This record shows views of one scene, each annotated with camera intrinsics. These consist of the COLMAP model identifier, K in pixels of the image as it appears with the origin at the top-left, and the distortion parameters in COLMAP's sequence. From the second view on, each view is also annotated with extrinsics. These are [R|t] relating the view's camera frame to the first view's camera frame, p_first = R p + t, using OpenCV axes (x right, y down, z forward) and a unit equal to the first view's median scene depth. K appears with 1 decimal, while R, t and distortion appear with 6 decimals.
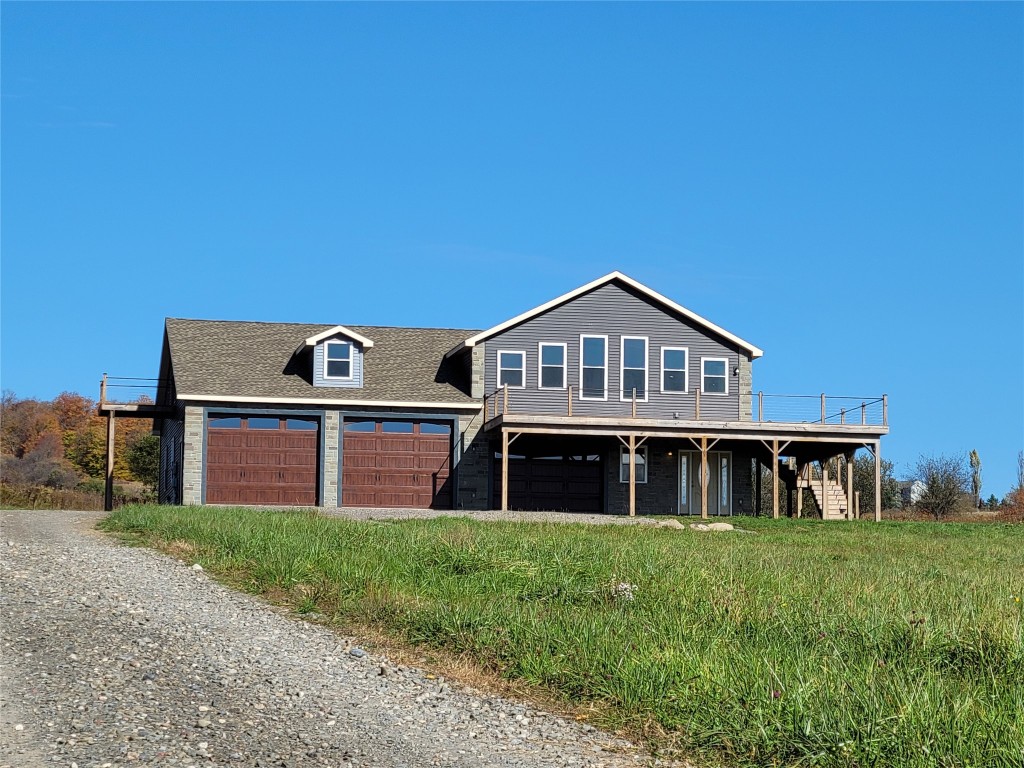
lens RADIAL K [[2208.5, 0, 484.9], [0, 2208.5, 386.0], [0, 0, 1]] dist [0.044107, 0.407077]
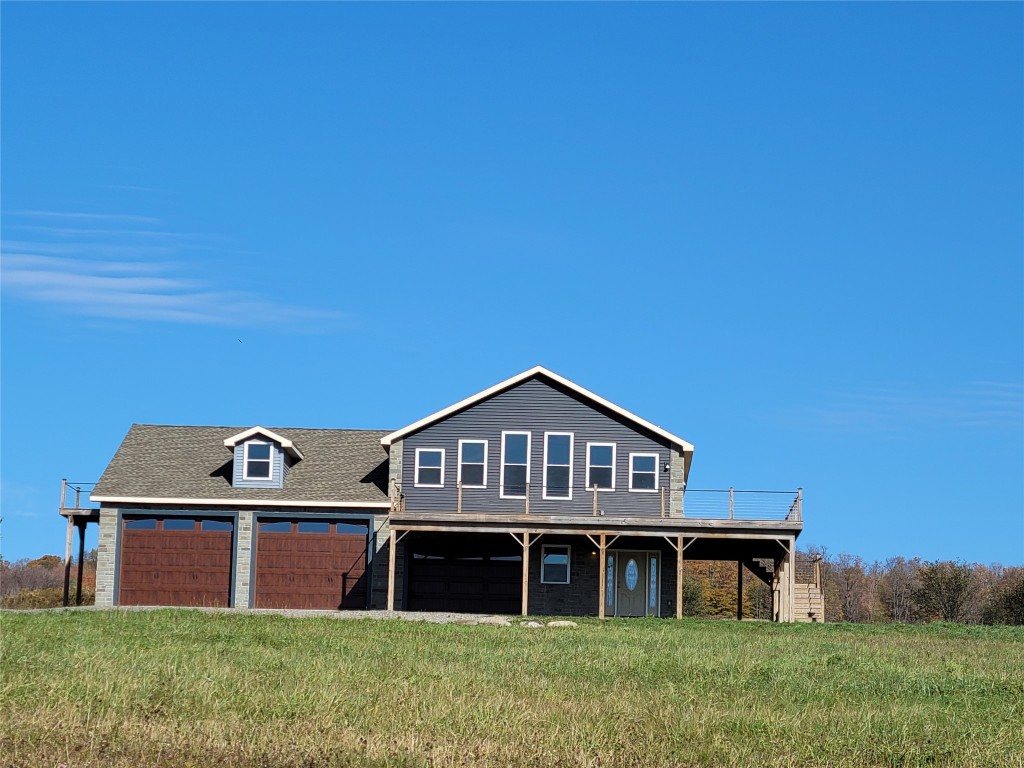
lens RADIAL K [[2208.5, 0, 484.9], [0, 2208.5, 386.0], [0, 0, 1]] dist [0.044107, 0.407077]
pose [[0.982792, -0.020377, -0.183587, 0.219924], [0.010875, 0.998556, -0.052616, 0.008310], [0.184394, 0.049715, 0.981594, 0.033324]]
